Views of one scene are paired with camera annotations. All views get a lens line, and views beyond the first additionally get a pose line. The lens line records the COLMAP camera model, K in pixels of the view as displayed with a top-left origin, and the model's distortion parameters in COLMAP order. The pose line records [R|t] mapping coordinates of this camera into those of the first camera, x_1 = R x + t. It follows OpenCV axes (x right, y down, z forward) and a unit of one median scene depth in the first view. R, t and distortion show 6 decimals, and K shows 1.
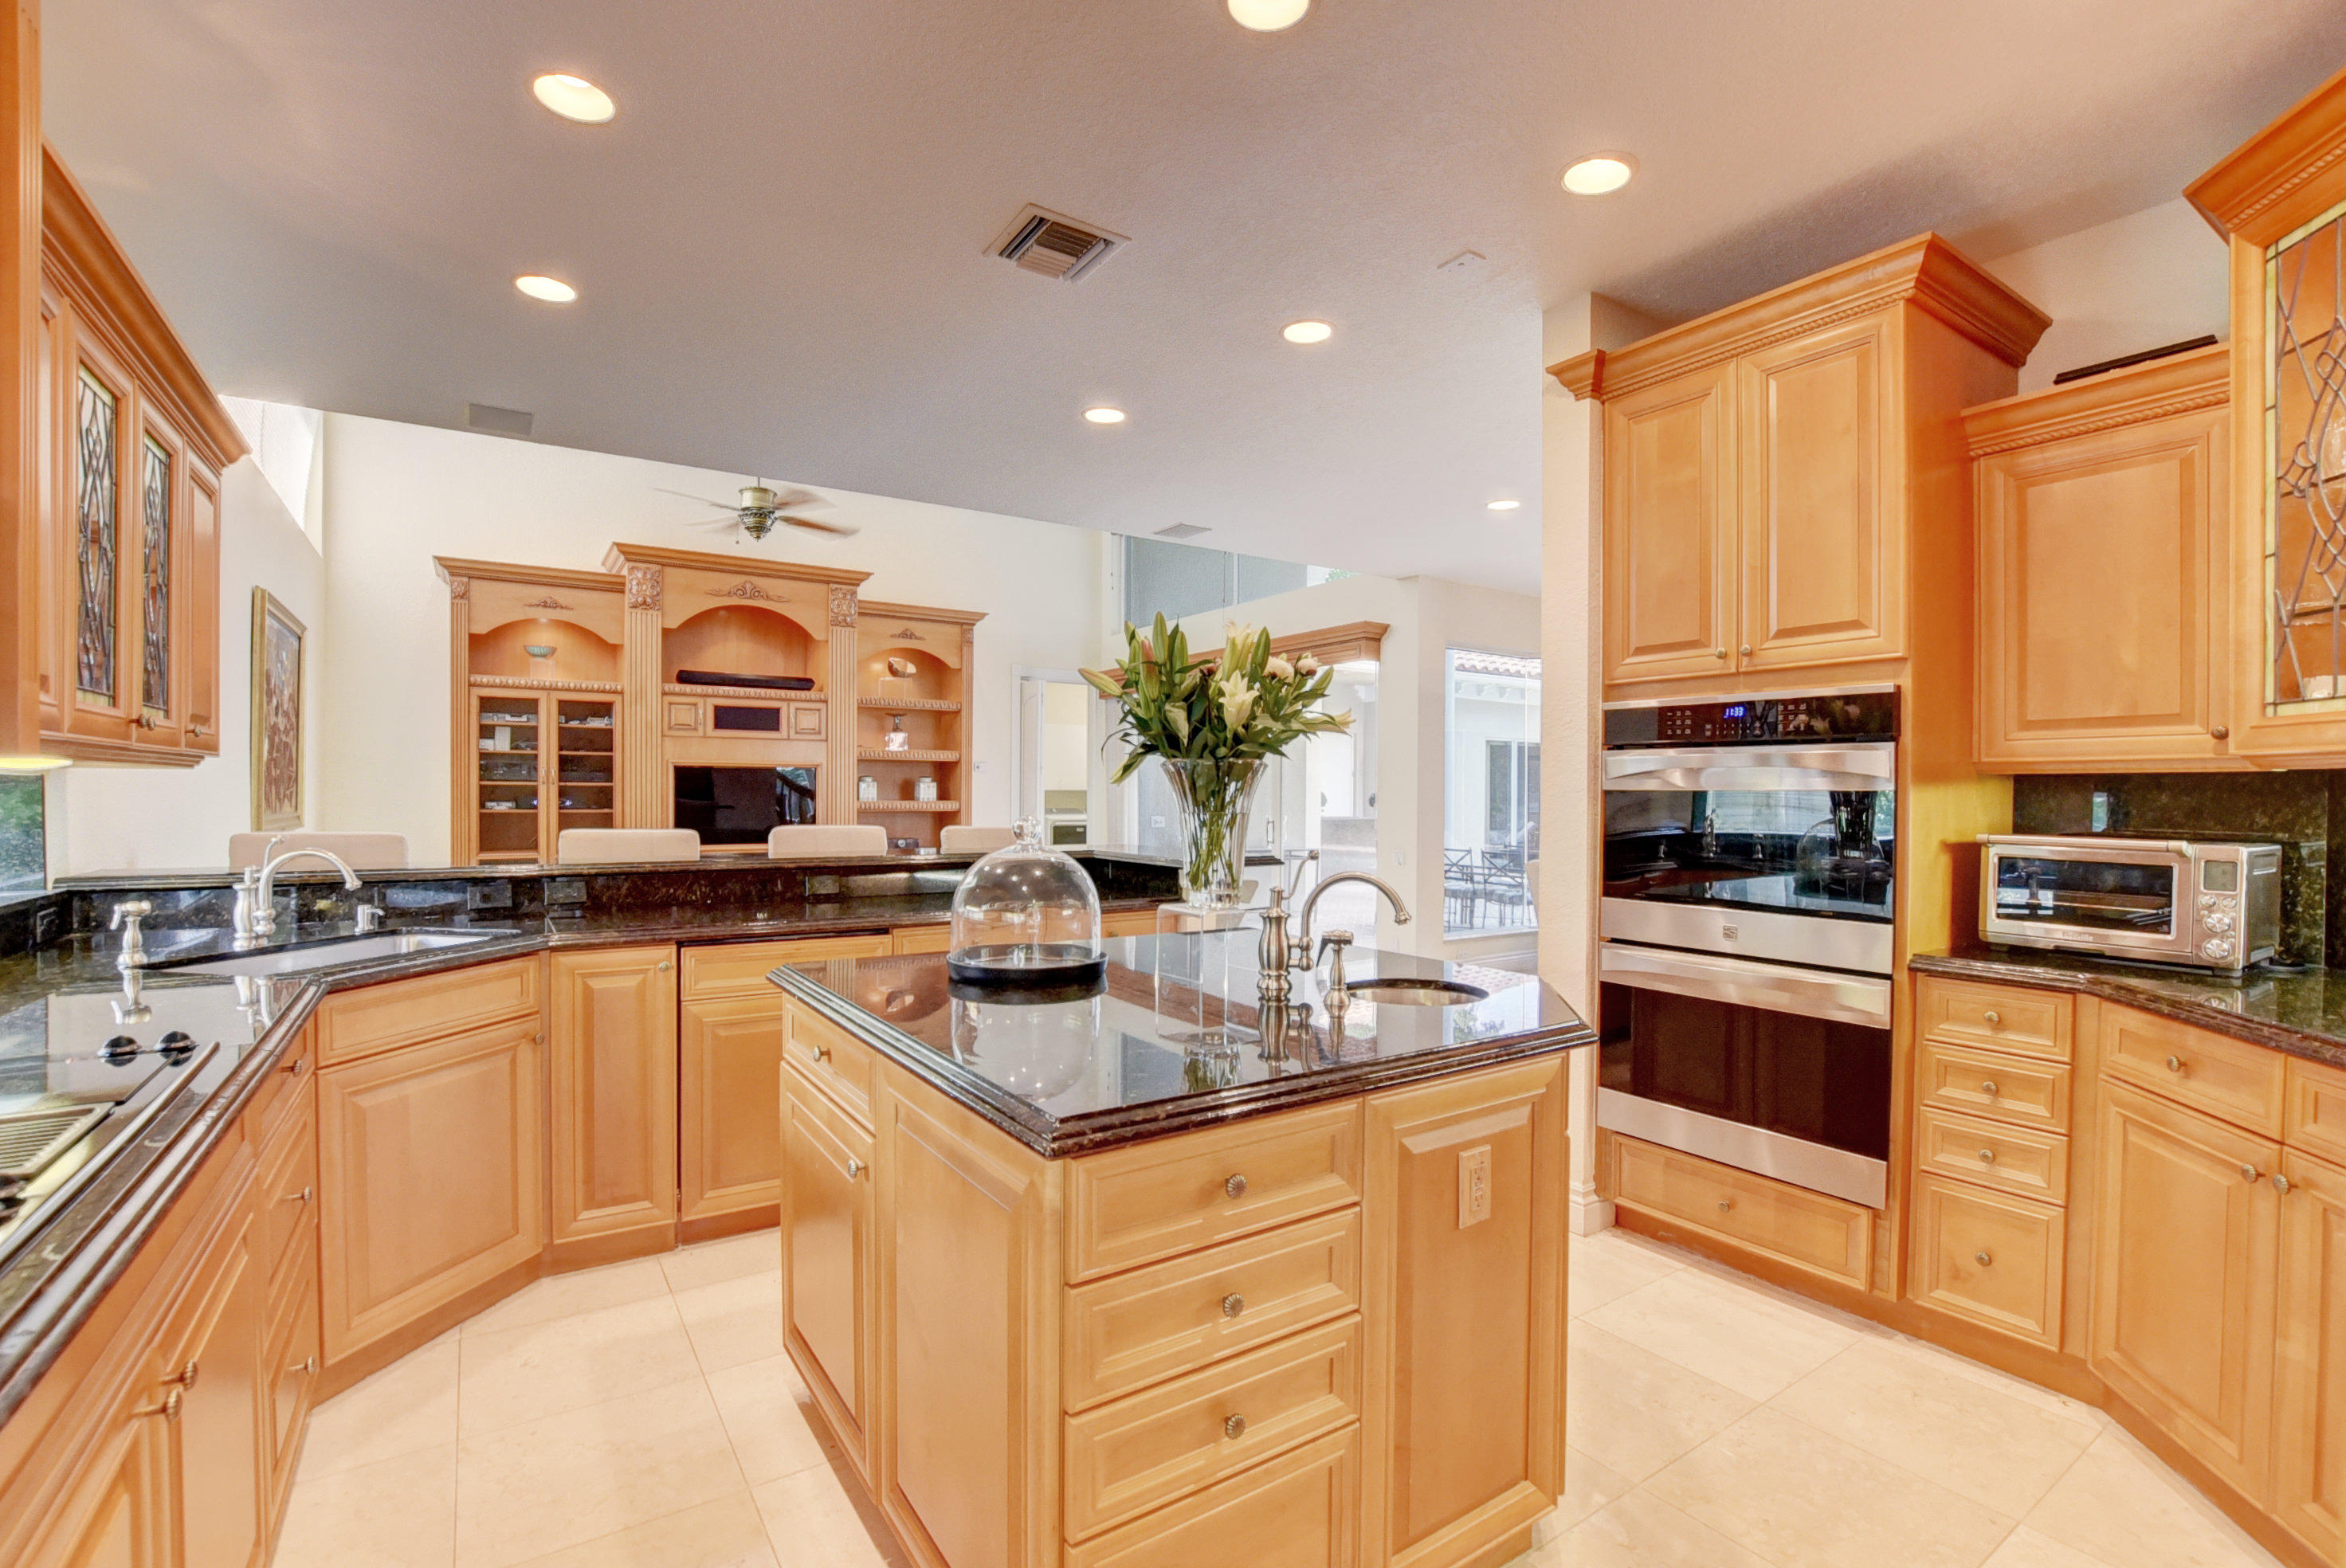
lens RADIAL K [[1056.0, 0, 1177.7], [0, 1056.0, 803.4], [0, 0, 1]] dist [-0.032845, 0.002968]
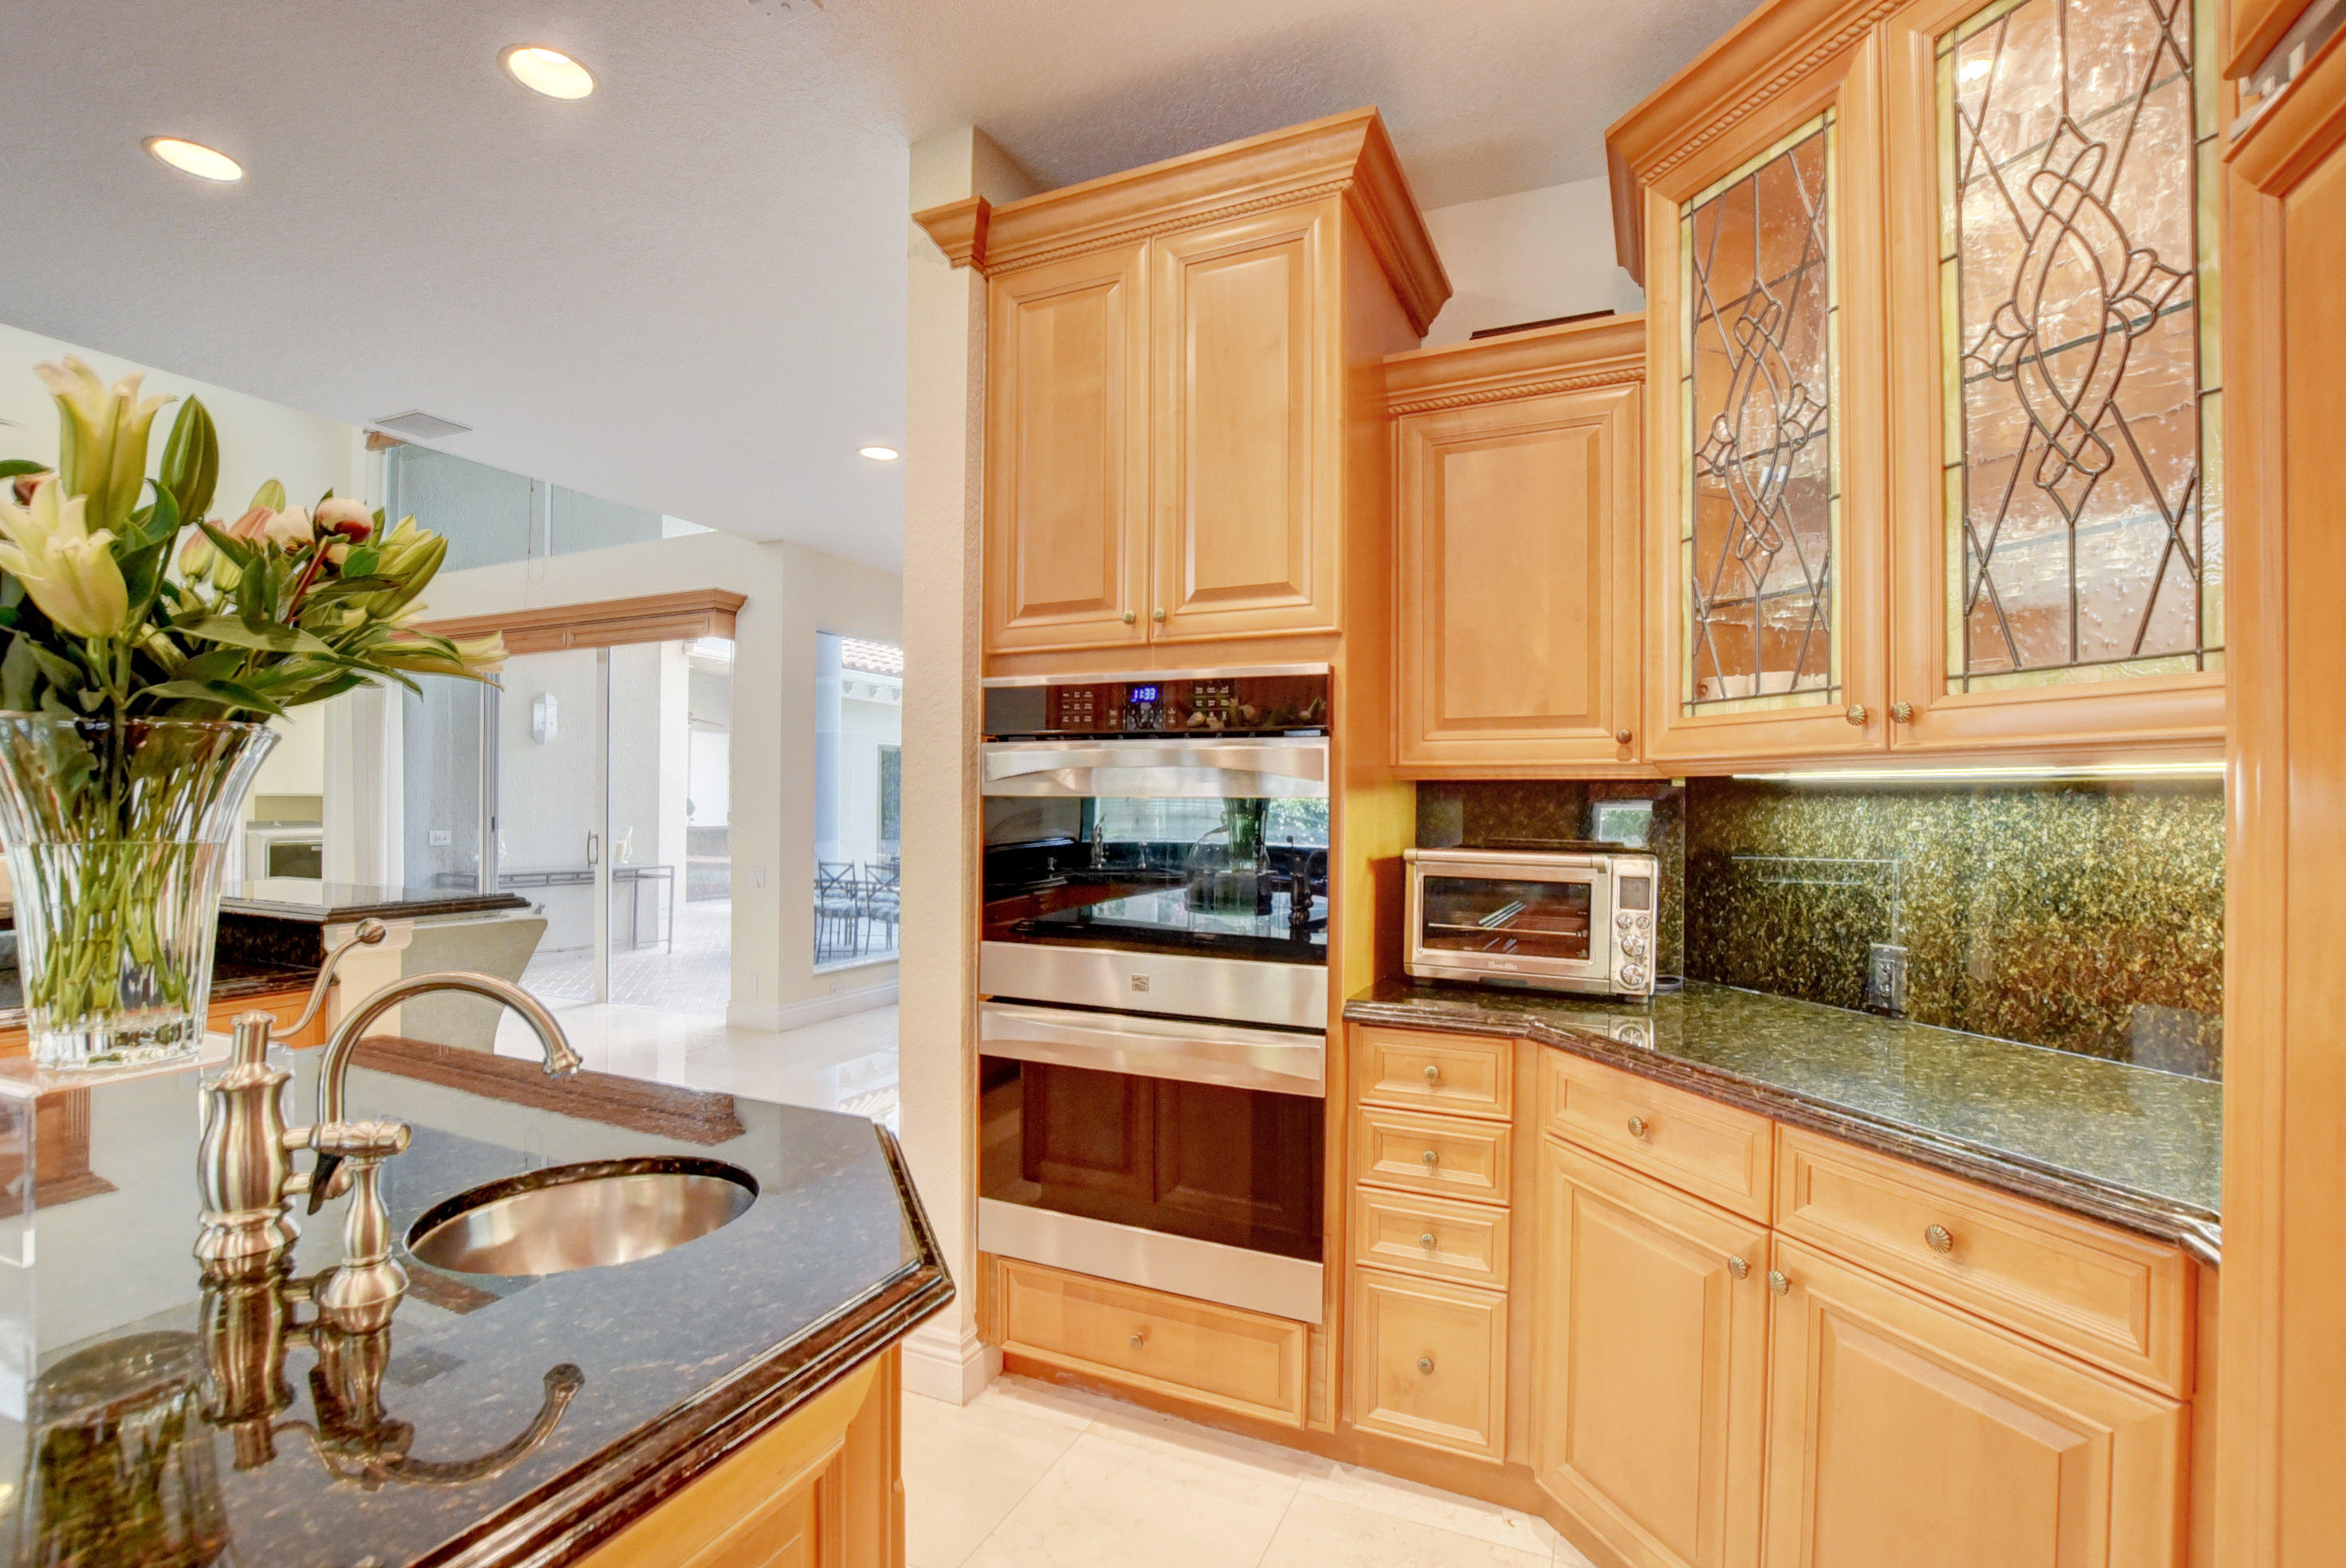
lens RADIAL K [[1056.0, 0, 1177.7], [0, 1056.0, 798.6], [0, 0, 1]] dist [-0.032845, 0.002968]
pose [[0.849773, 0.003552, 0.527136, 0.157038], [0.002484, 0.999939, -0.010744, -0.003338], [-0.527142, 0.010439, 0.849713, 0.357958]]
